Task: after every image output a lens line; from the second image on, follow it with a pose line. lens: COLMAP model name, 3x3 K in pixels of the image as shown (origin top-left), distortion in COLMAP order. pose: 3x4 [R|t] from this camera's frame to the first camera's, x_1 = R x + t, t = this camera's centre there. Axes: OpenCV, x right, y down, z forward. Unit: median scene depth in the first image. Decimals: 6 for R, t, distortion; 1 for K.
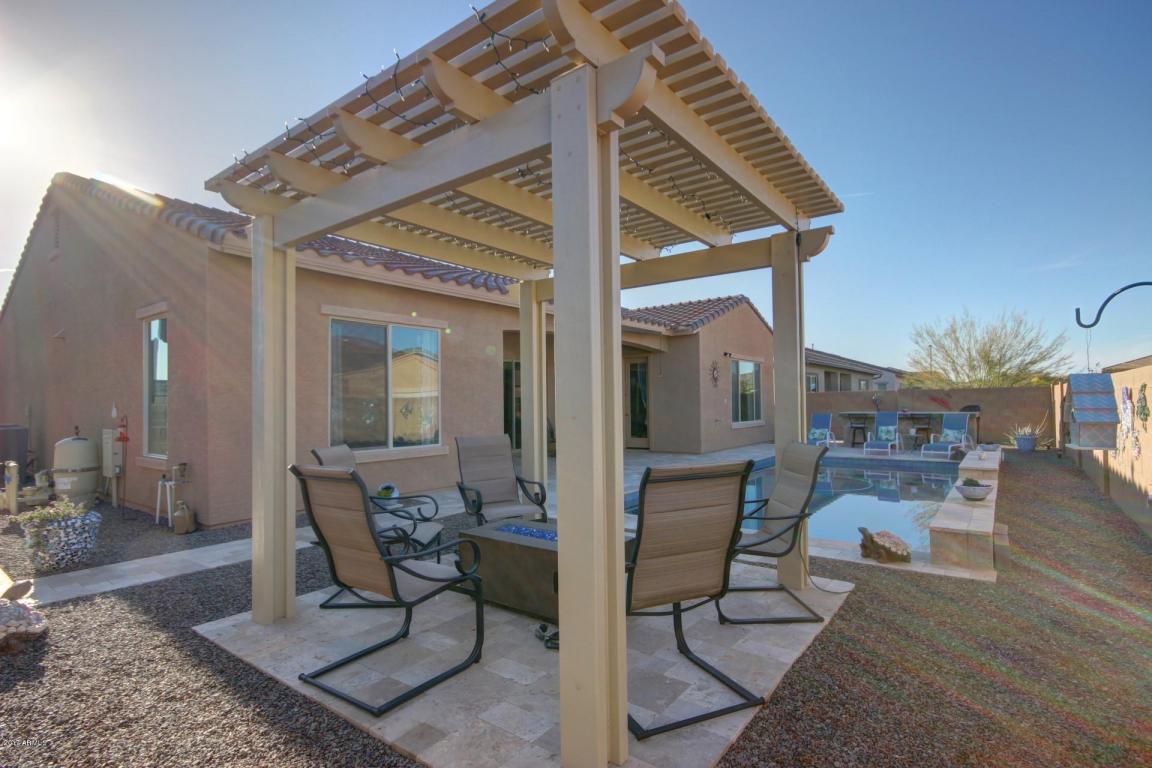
lens RADIAL K [[561.3, 0, 579.2], [0, 561.3, 401.8], [0, 0, 1]] dist [-0.004788, -0.000765]
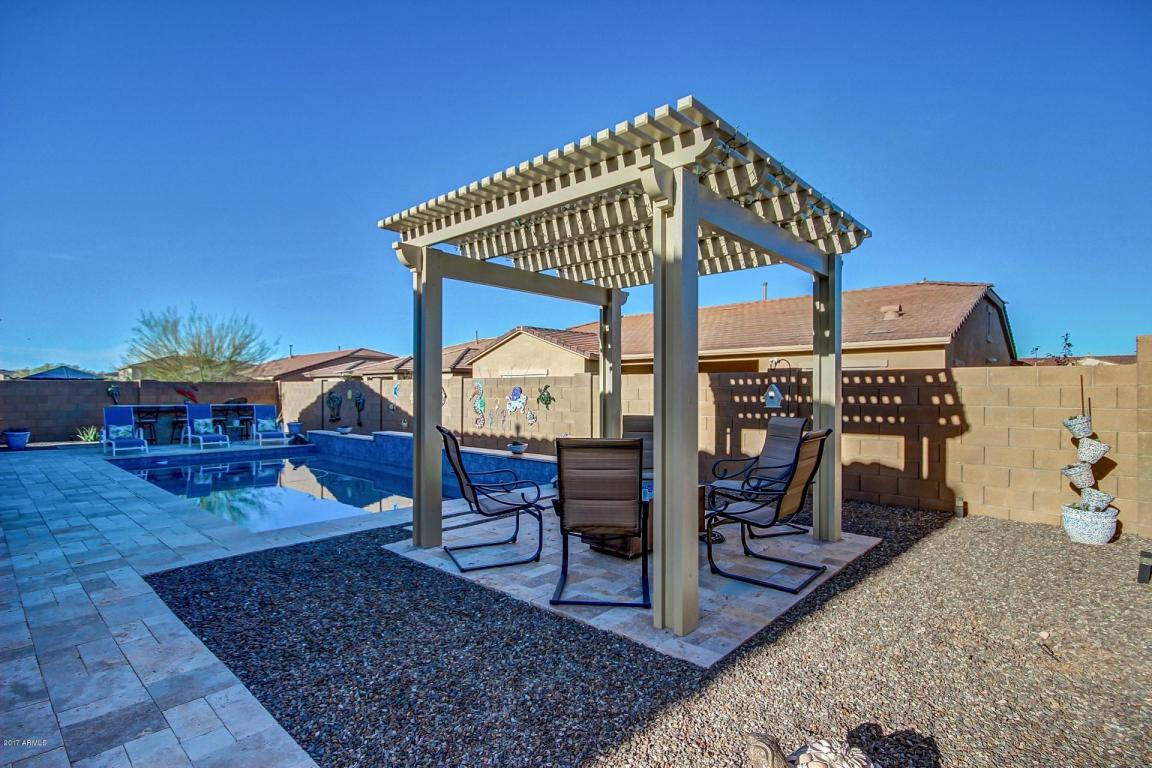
lens RADIAL K [[561.3, 0, 579.2], [0, 561.3, 401.8], [0, 0, 1]] dist [-0.004788, -0.000765]
pose [[0.093023, -0.005445, 0.995649, -0.346280], [-0.004536, 0.999972, 0.005892, 0.004938], [-0.995654, -0.005064, 0.092995, 0.256110]]
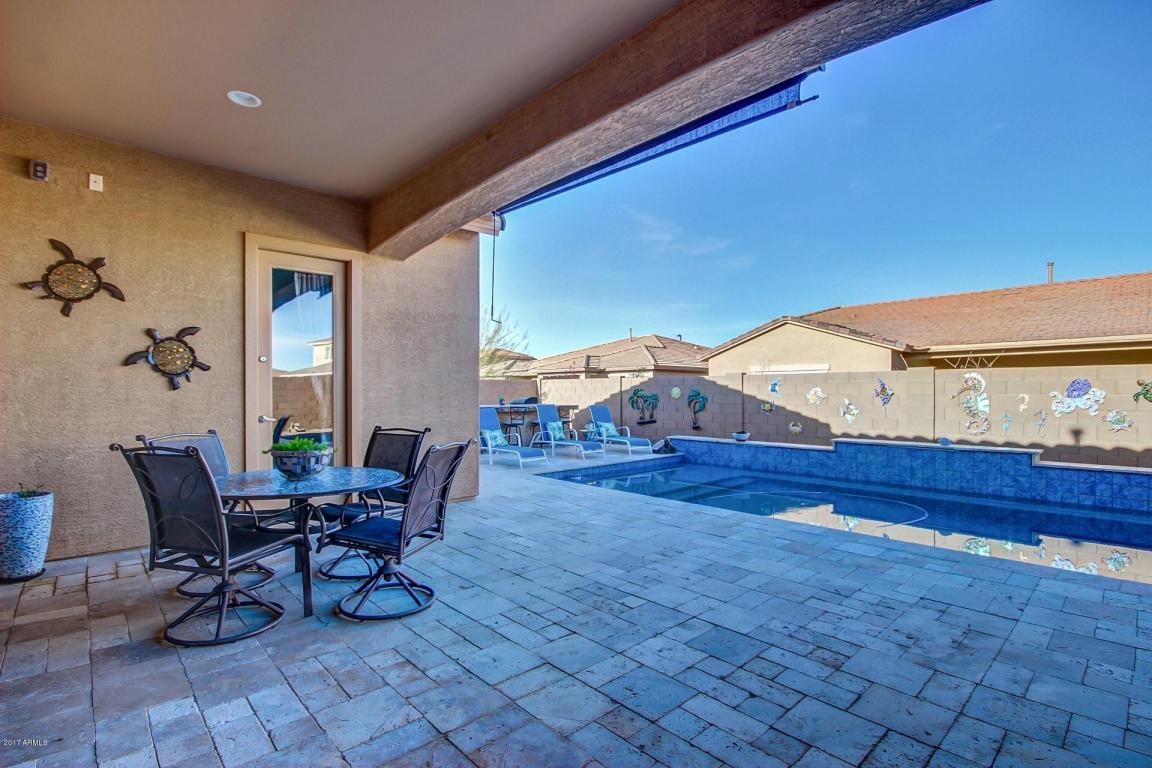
lens RADIAL K [[534.9, 0, 580.7], [0, 534.9, 390.1], [0, 0, 1]] dist [-0.002111, -0.000462]
pose [[0.176267, 0.017008, 0.984196, -0.197007], [-0.002386, 0.999855, -0.016851, 0.010440], [-0.984340, 0.000622, 0.176282, 0.801081]]
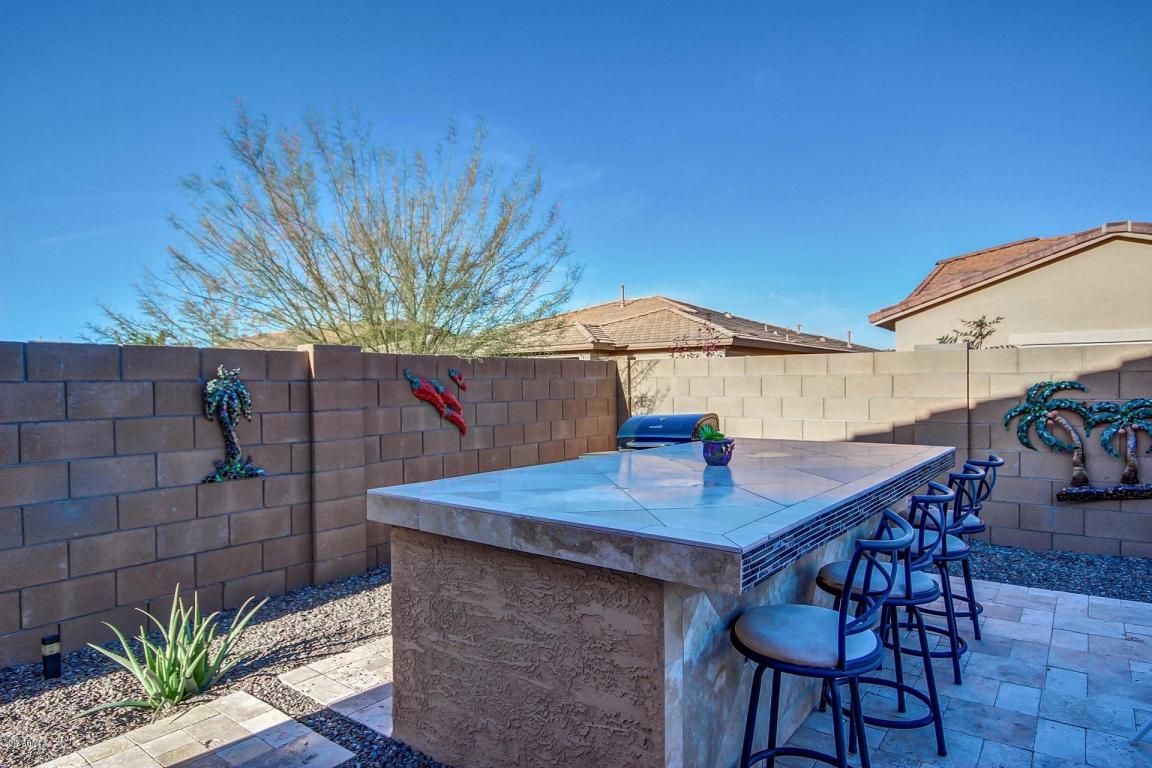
lens RADIAL K [[665.5, 0, 592.8], [0, 665.5, 387.7], [0, 0, 1]] dist [0.020902, 0.000668]
pose [[0.003307, 0.009759, 0.999947, 0.398764], [0.006087, 0.999934, -0.009779, -0.004940], [-0.999976, 0.006119, 0.003247, 1.127955]]
